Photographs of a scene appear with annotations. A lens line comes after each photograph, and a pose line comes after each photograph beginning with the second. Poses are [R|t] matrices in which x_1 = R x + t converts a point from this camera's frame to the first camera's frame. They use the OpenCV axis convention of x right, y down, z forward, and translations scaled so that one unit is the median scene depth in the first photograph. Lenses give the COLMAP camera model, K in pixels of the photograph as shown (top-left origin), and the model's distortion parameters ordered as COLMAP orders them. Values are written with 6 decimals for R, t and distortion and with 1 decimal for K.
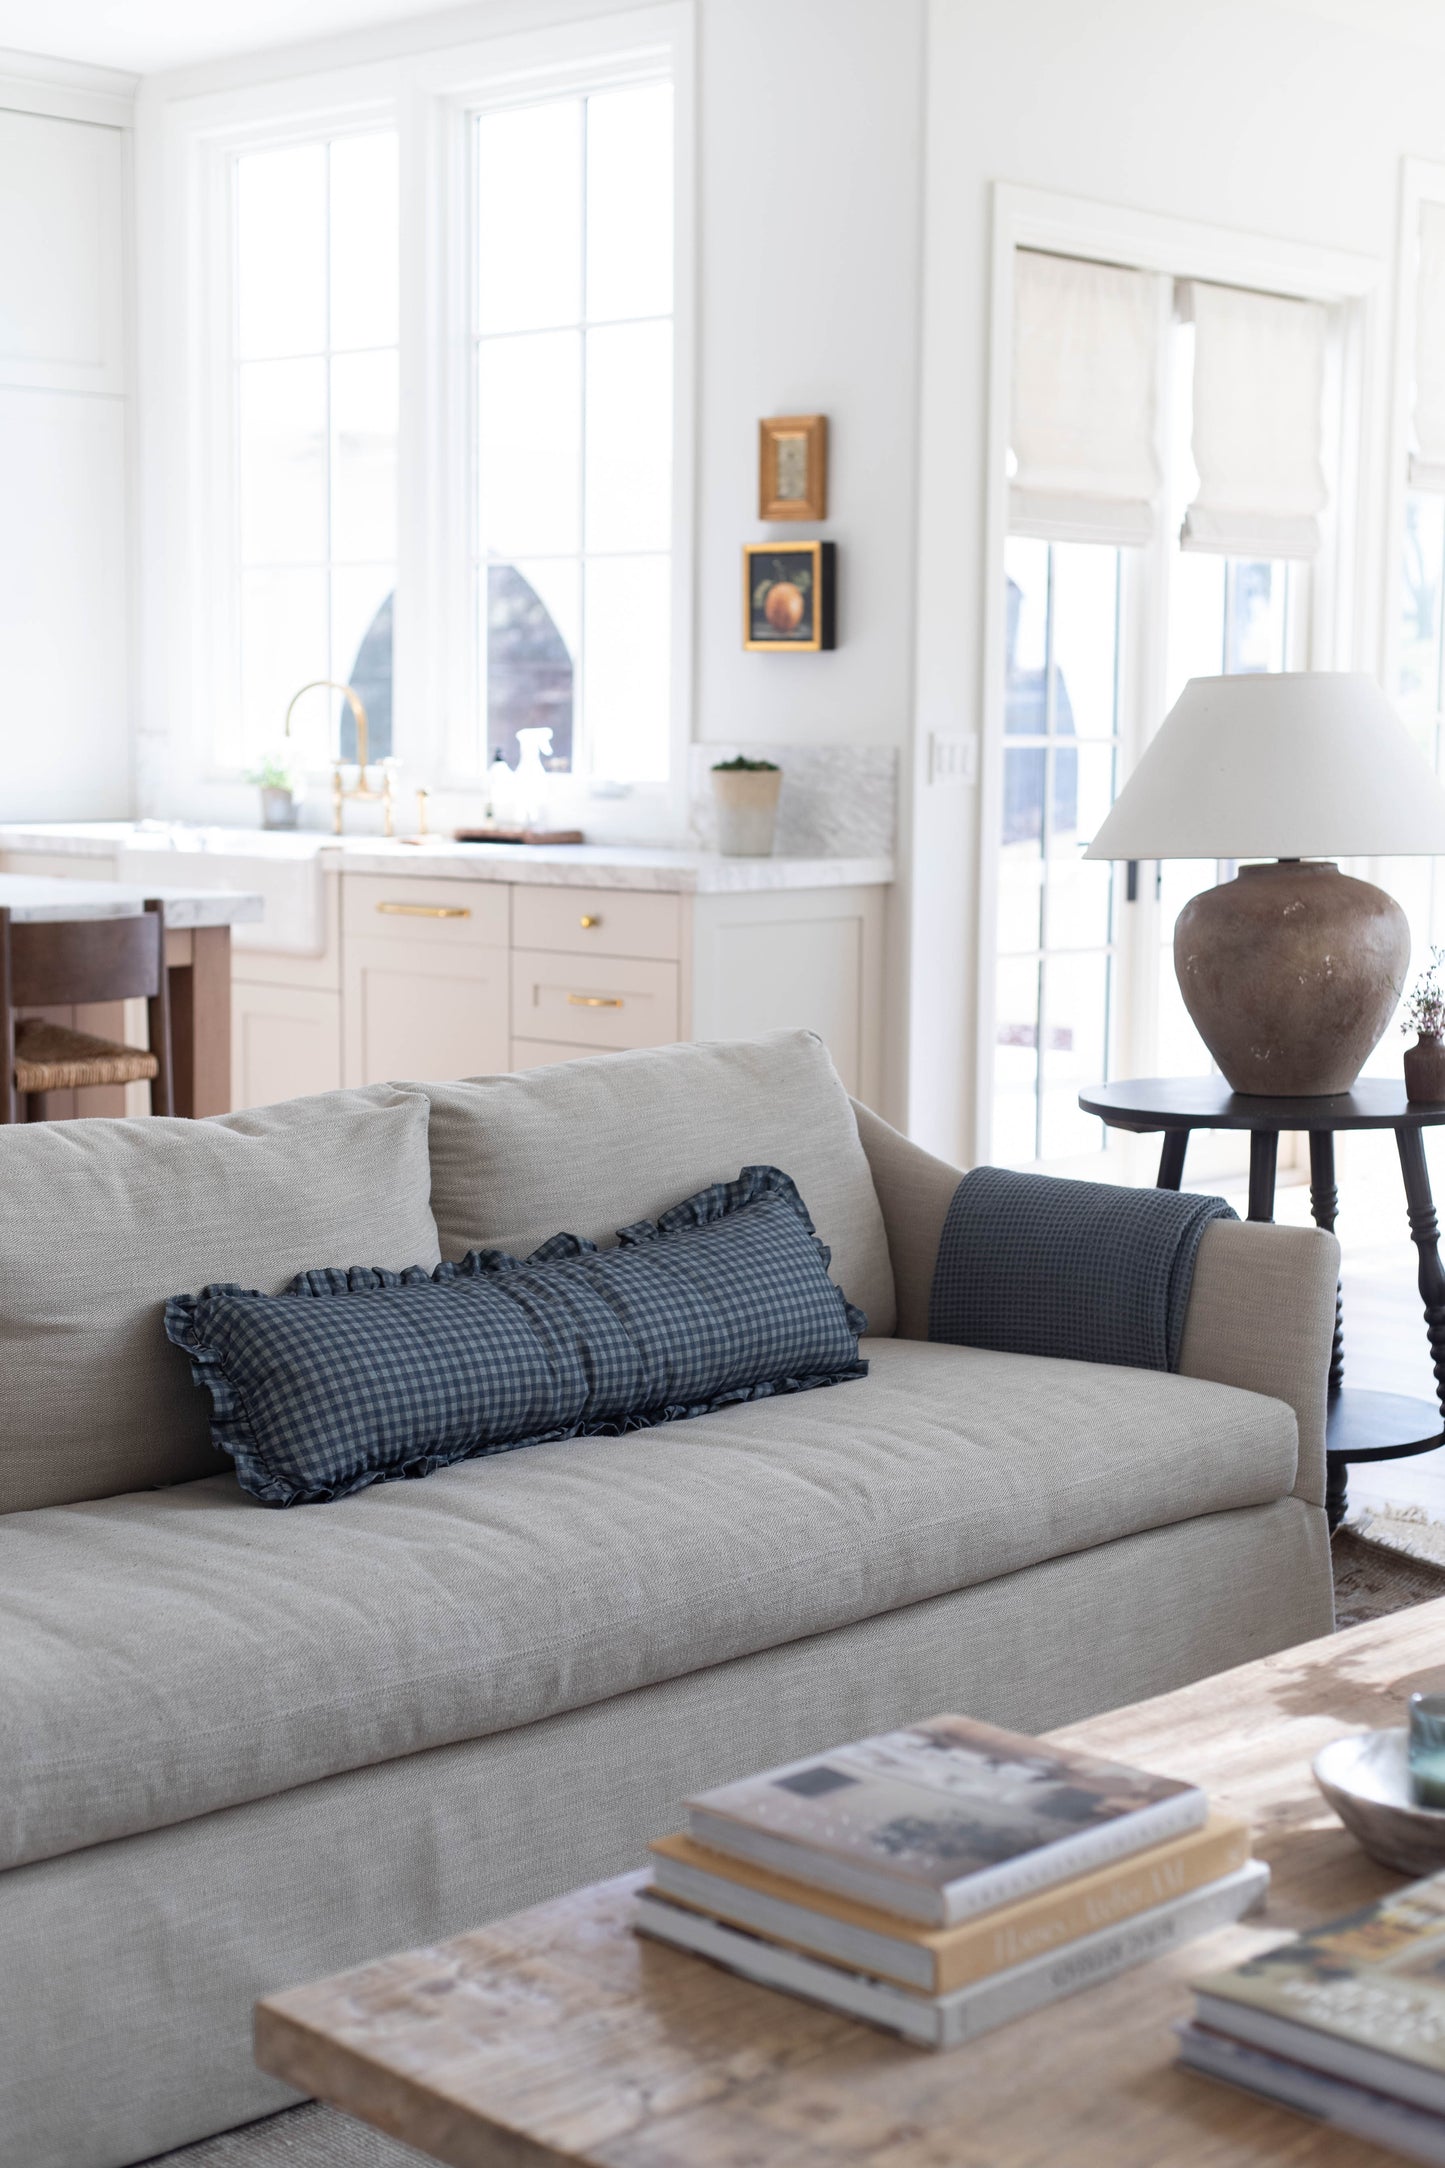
lens RADIAL K [[3245.4, 0, 754.2], [0, 3245.4, 1107.0], [0, 0, 1]] dist [0.006644, 0.000000]
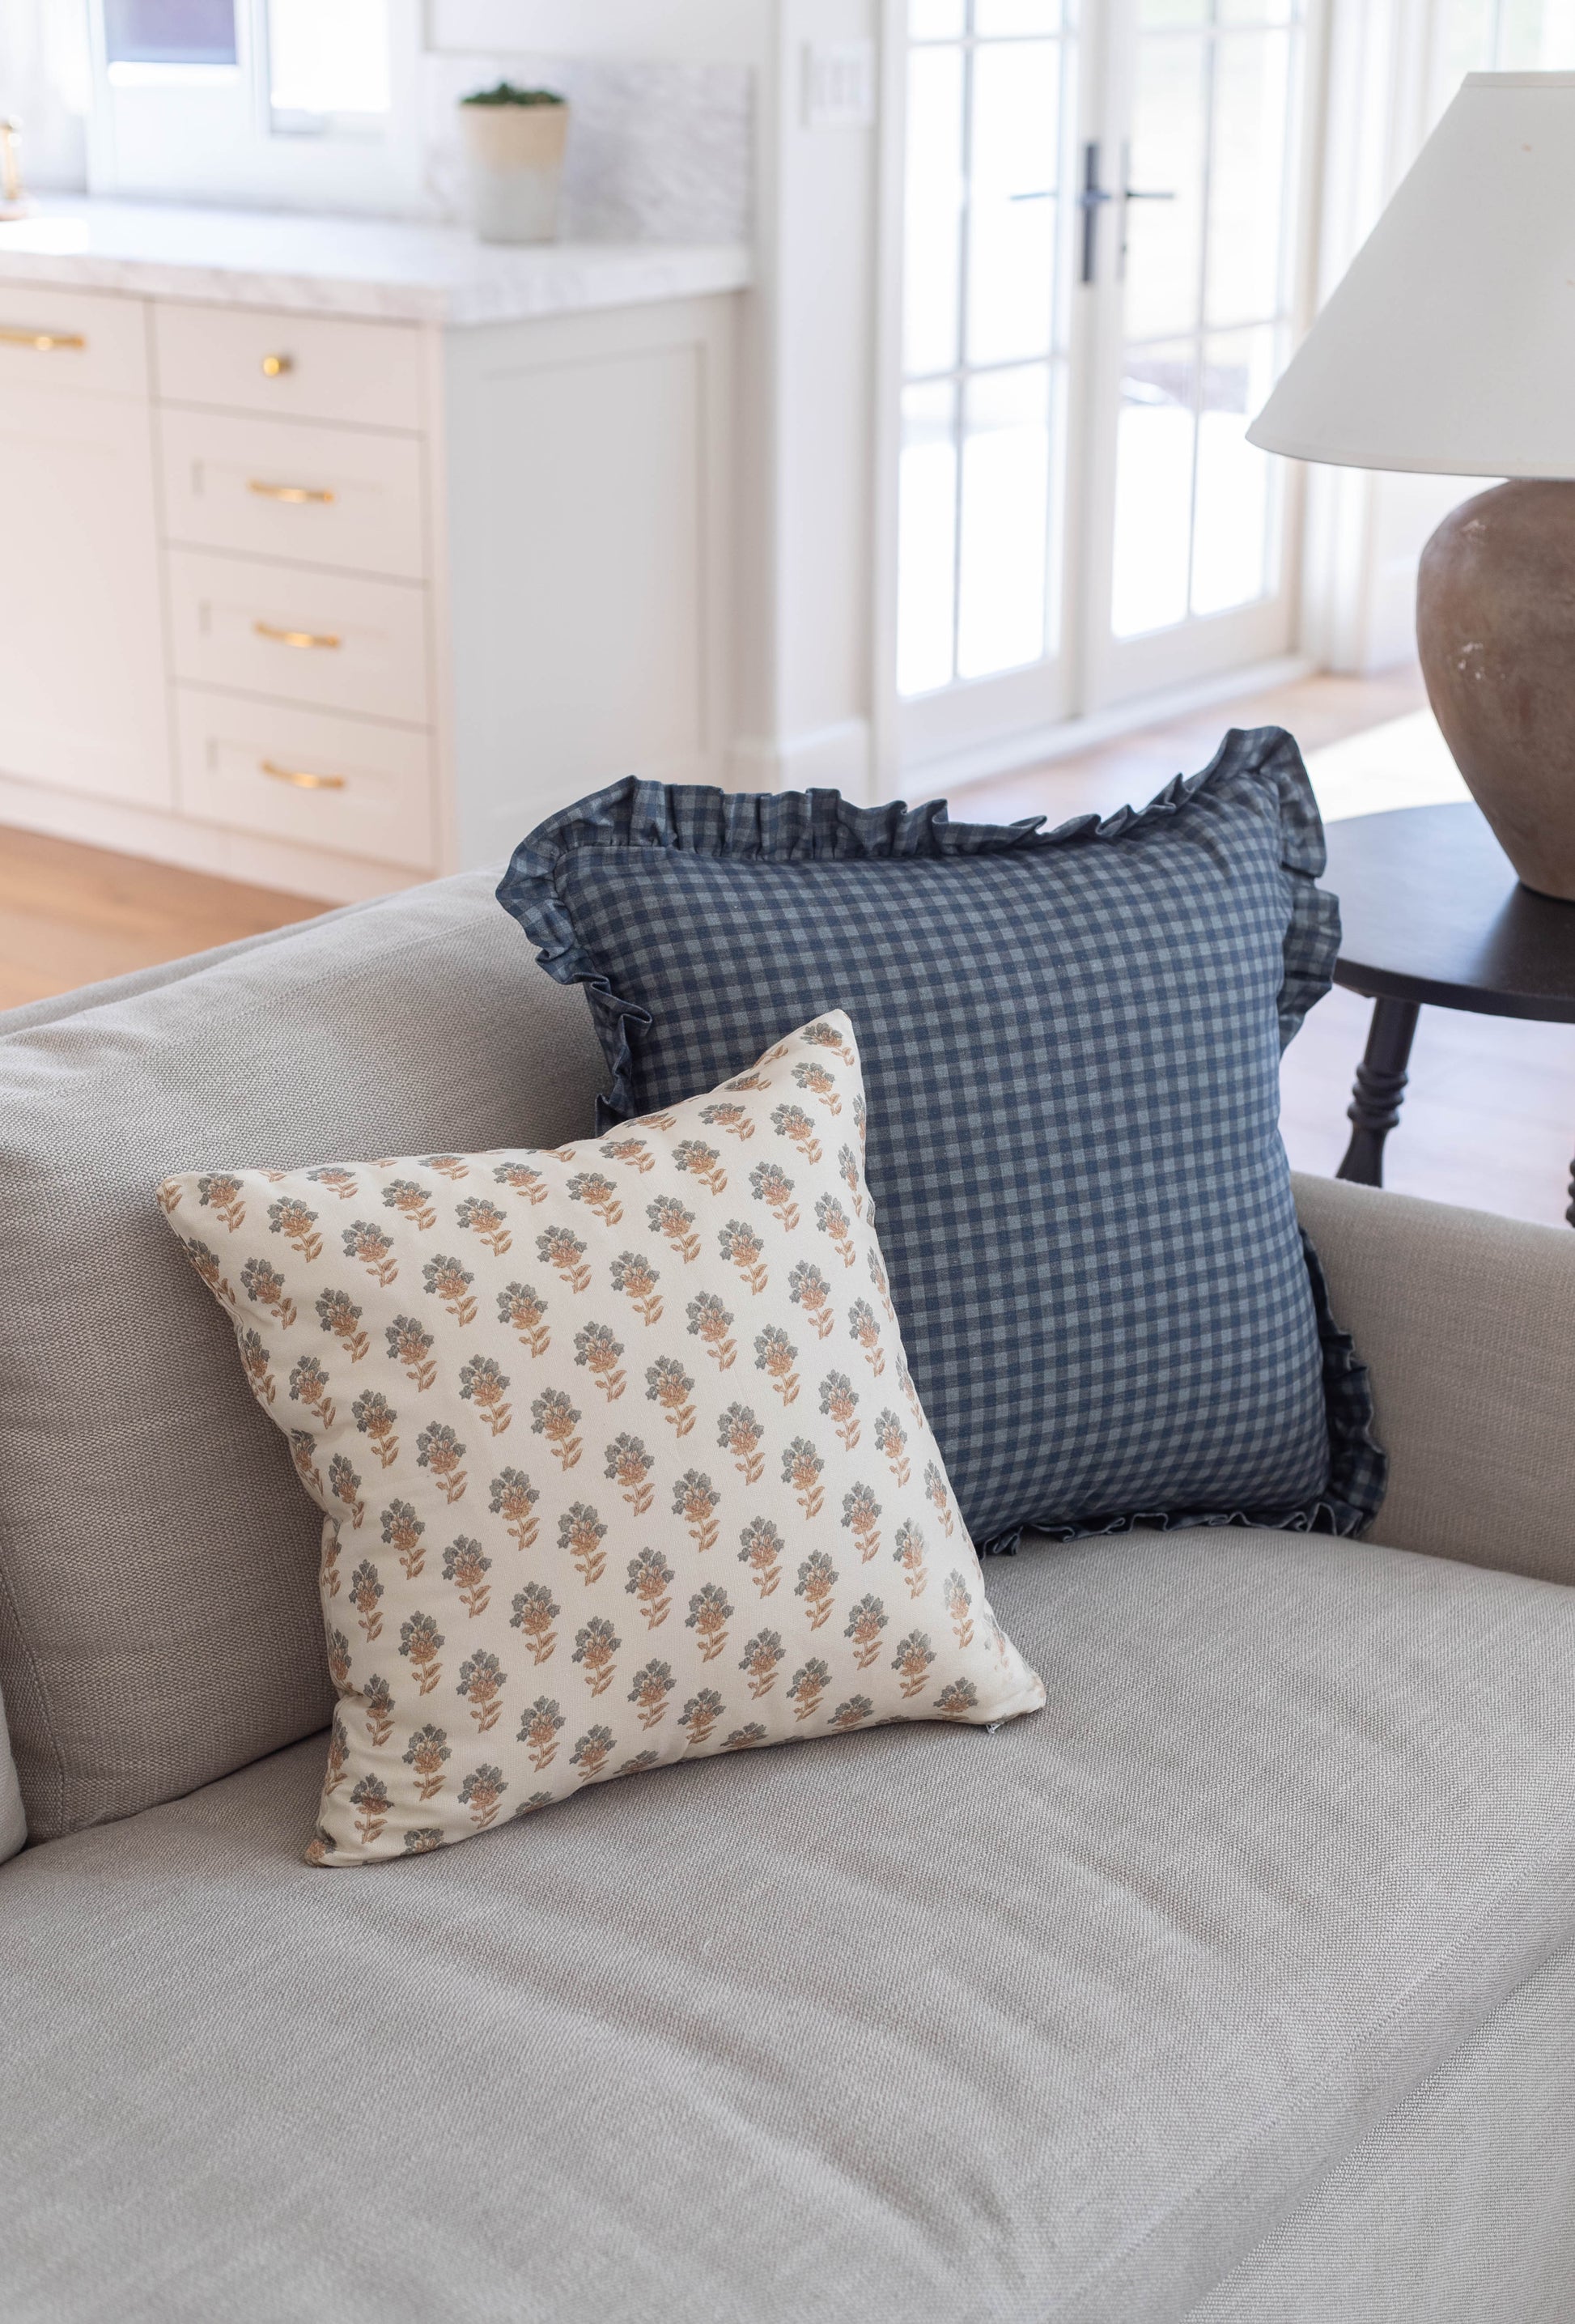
lens RADIAL K [[3532.6, 0, 784.4], [0, 3532.6, 1165.2], [0, 0, 1]] dist [0.008243, 0.000000]
pose [[0.996230, -0.033788, 0.079899, -0.012116], [0.014954, 0.974130, 0.225493, -0.057339], [-0.085451, -0.223448, 0.970963, 0.281078]]
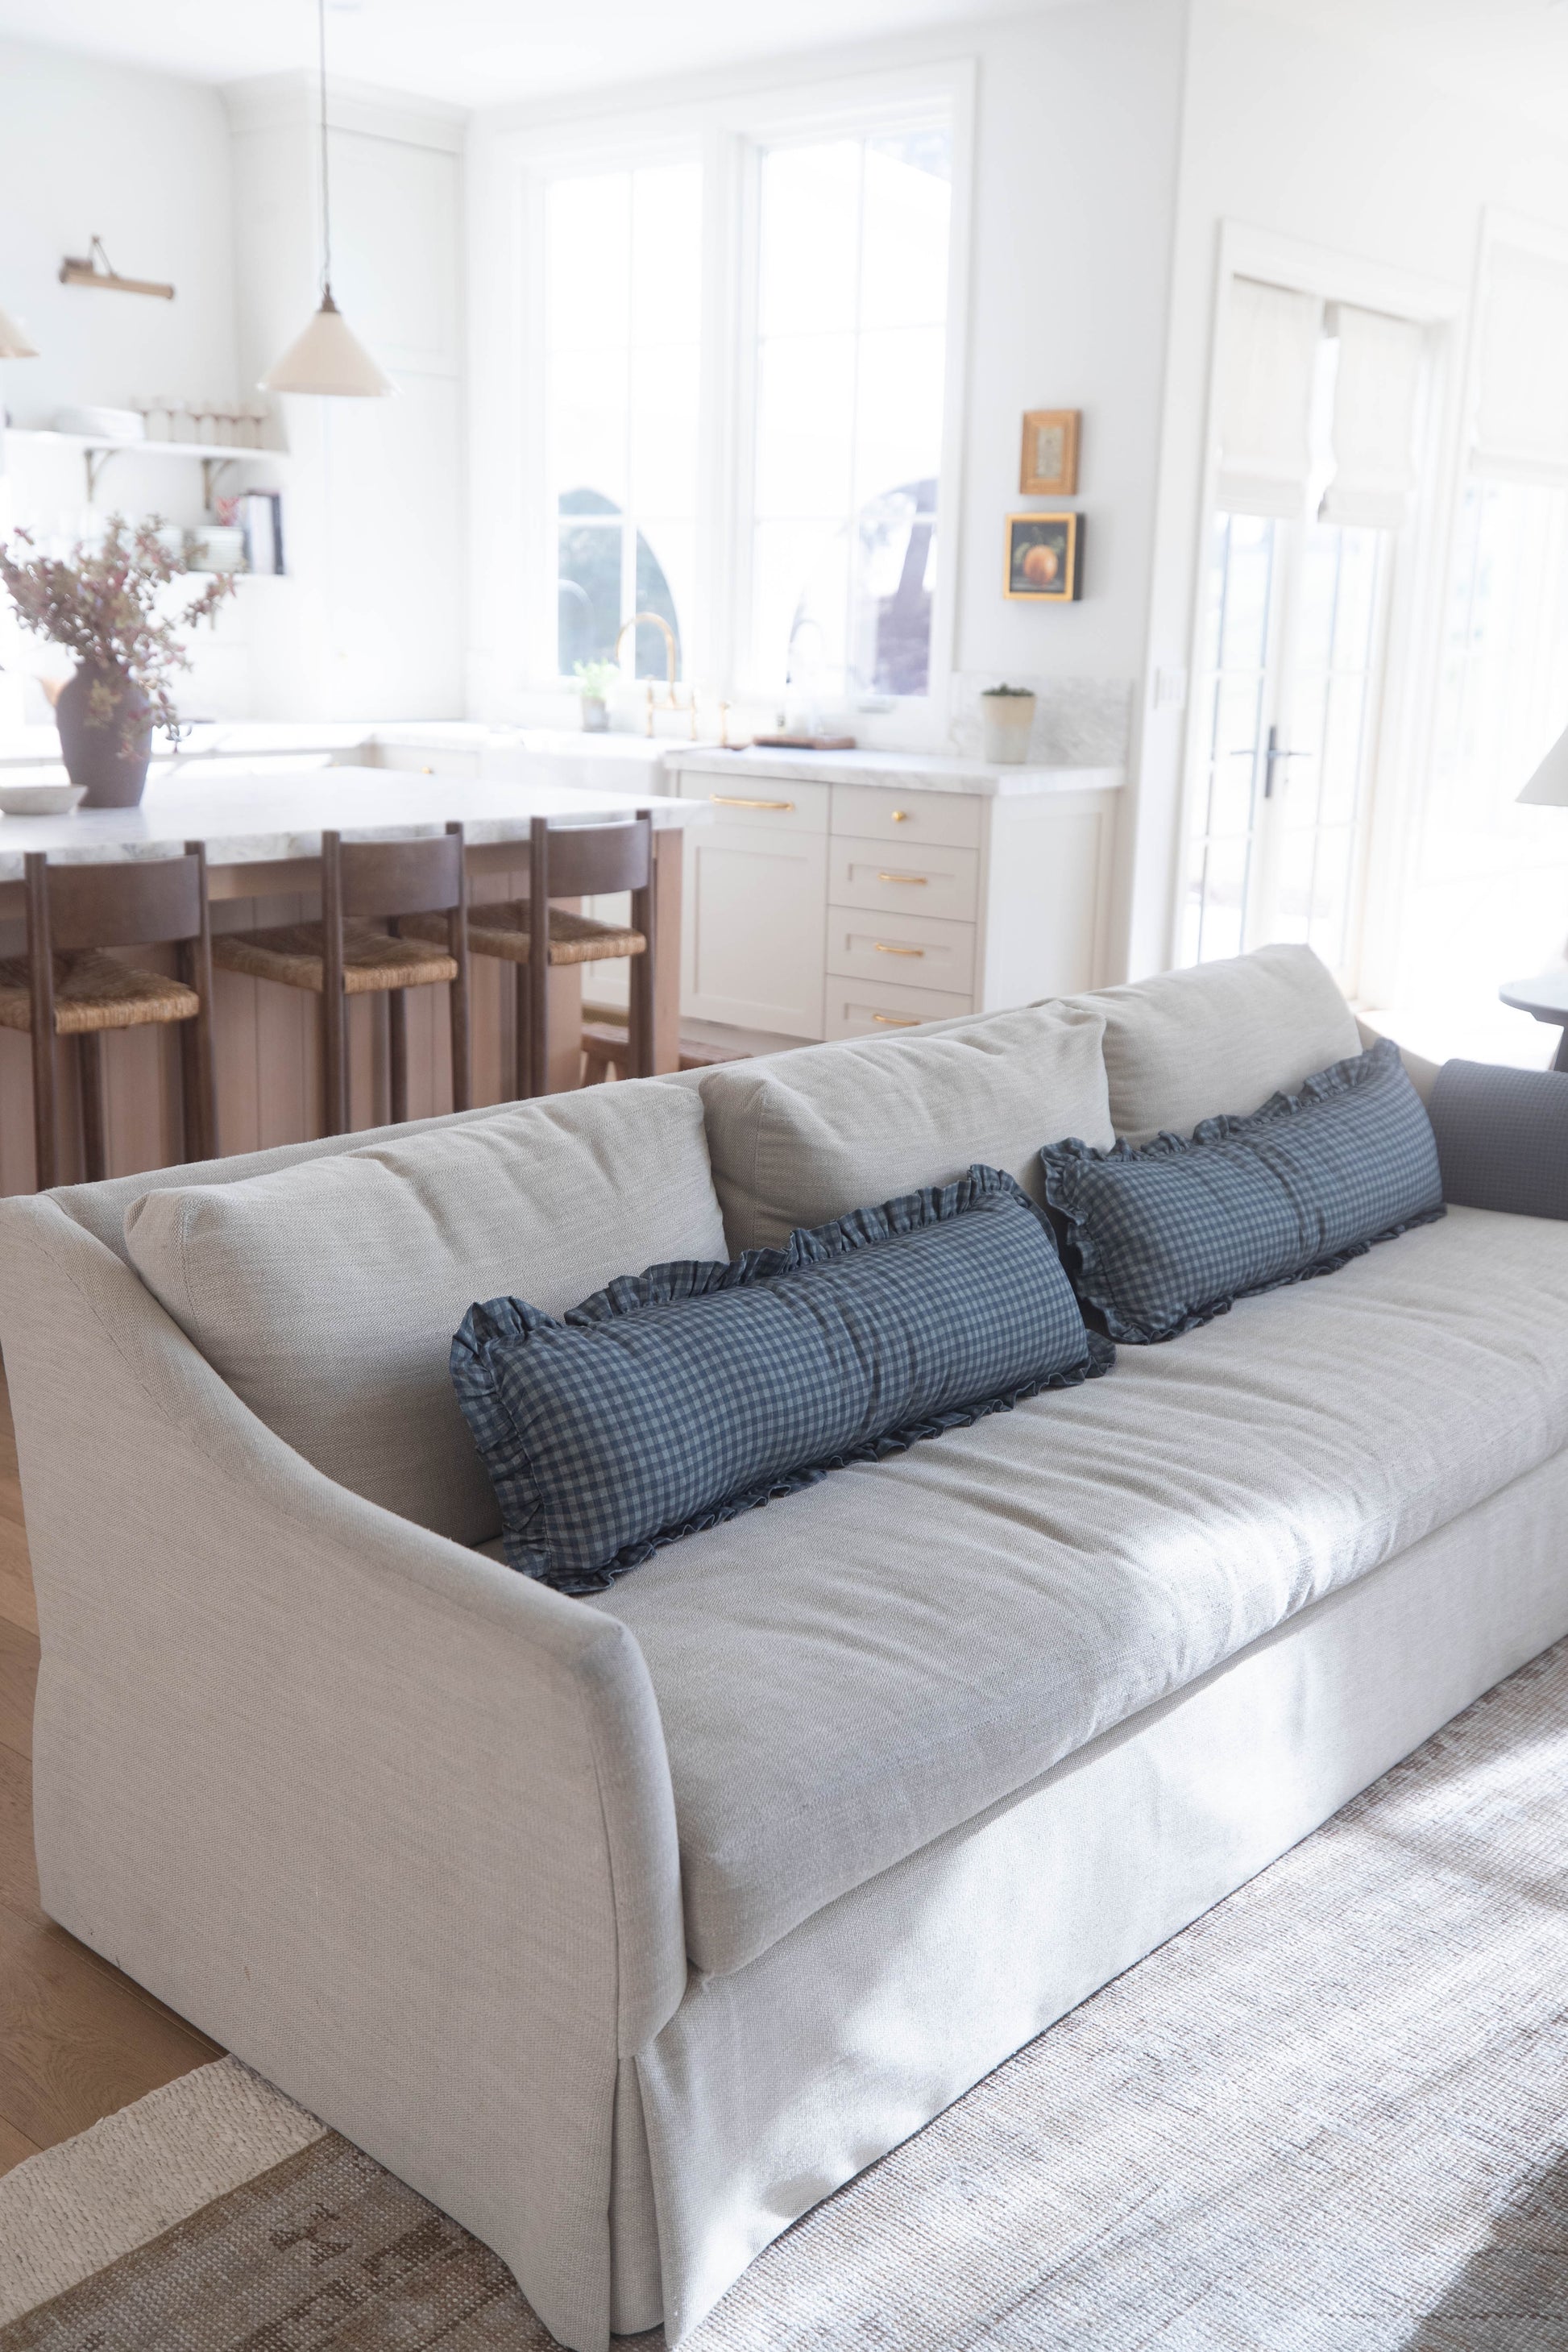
lens RADIAL K [[2294.5, 0, 801.7], [0, 2294.5, 1199.8], [0, 0, 1]] dist [0.002747, 0.000000]
pose [[0.998218, 0.000609, 0.059675, -0.139495], [-0.008359, 0.991518, 0.129701, -0.023687], [-0.059090, -0.129969, 0.989756, 0.083619]]
